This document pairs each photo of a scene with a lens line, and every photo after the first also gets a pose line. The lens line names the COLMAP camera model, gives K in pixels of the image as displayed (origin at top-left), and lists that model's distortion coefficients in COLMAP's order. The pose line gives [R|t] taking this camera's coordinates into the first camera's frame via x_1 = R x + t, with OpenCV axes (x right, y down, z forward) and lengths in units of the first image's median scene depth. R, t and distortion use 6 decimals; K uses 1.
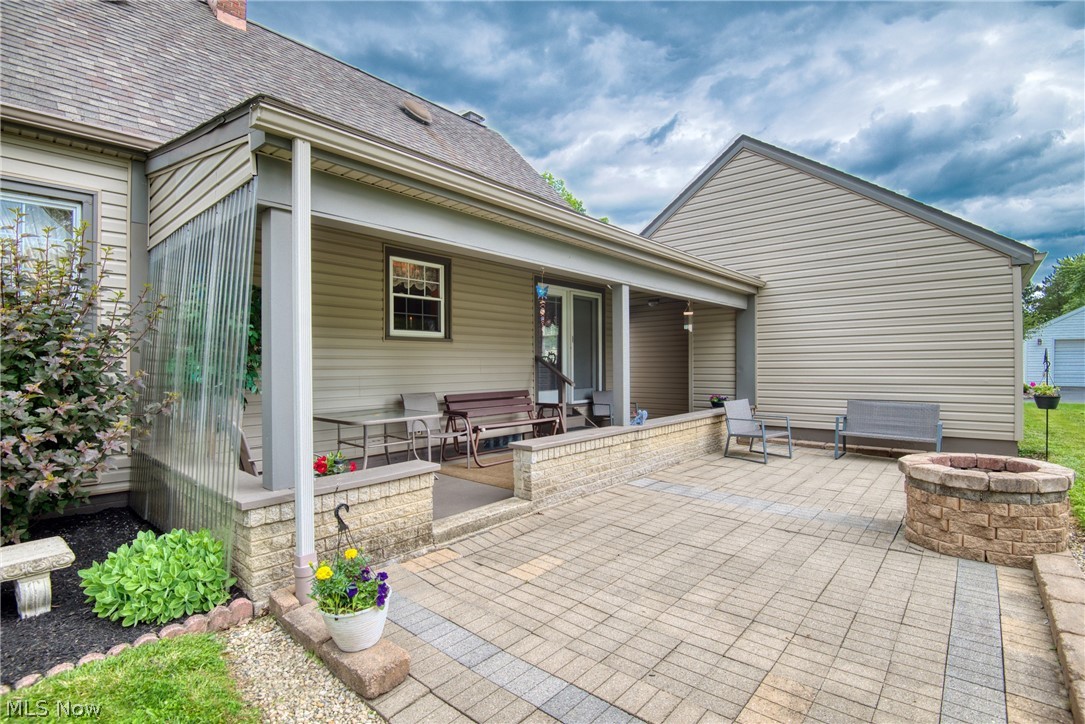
lens RADIAL K [[504.3, 0, 543.4], [0, 504.3, 363.6], [0, 0, 1]] dist [-0.001883, -0.000213]
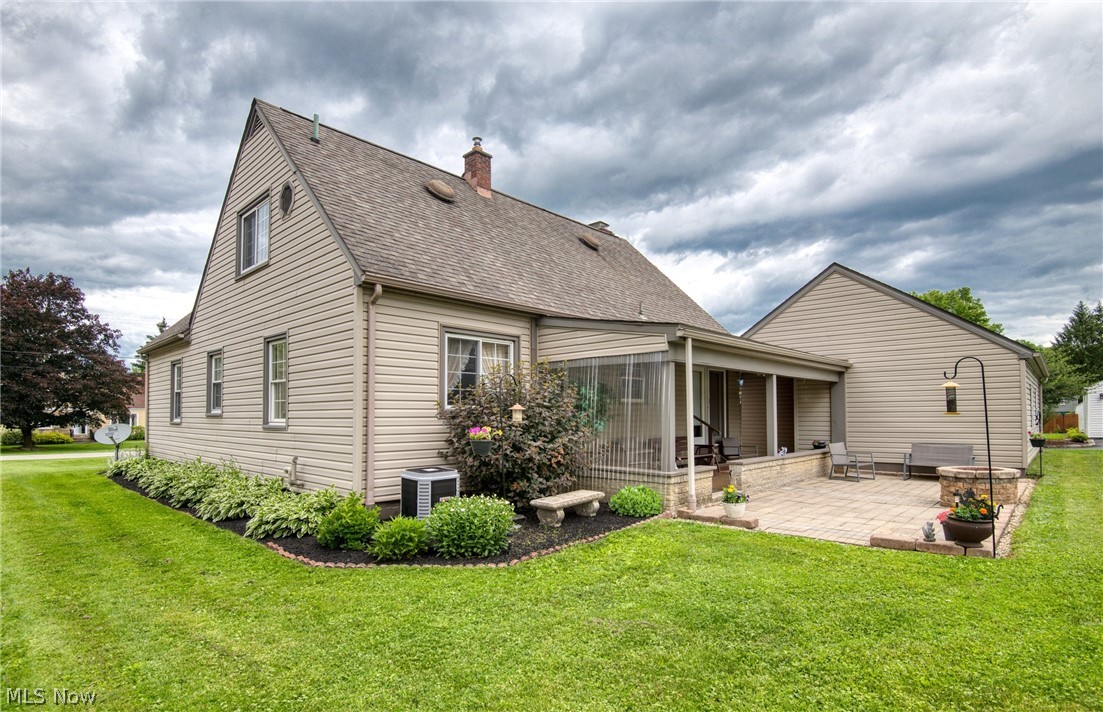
lens RADIAL K [[561.1, 0, 512.2], [0, 561.1, 399.1], [0, 0, 1]] dist [-0.003615, -0.000220]
pose [[0.996587, -0.000493, -0.082553, -0.466267], [-0.001725, 0.999640, -0.026787, -0.014527], [0.082536, 0.026838, 0.996227, -0.799526]]
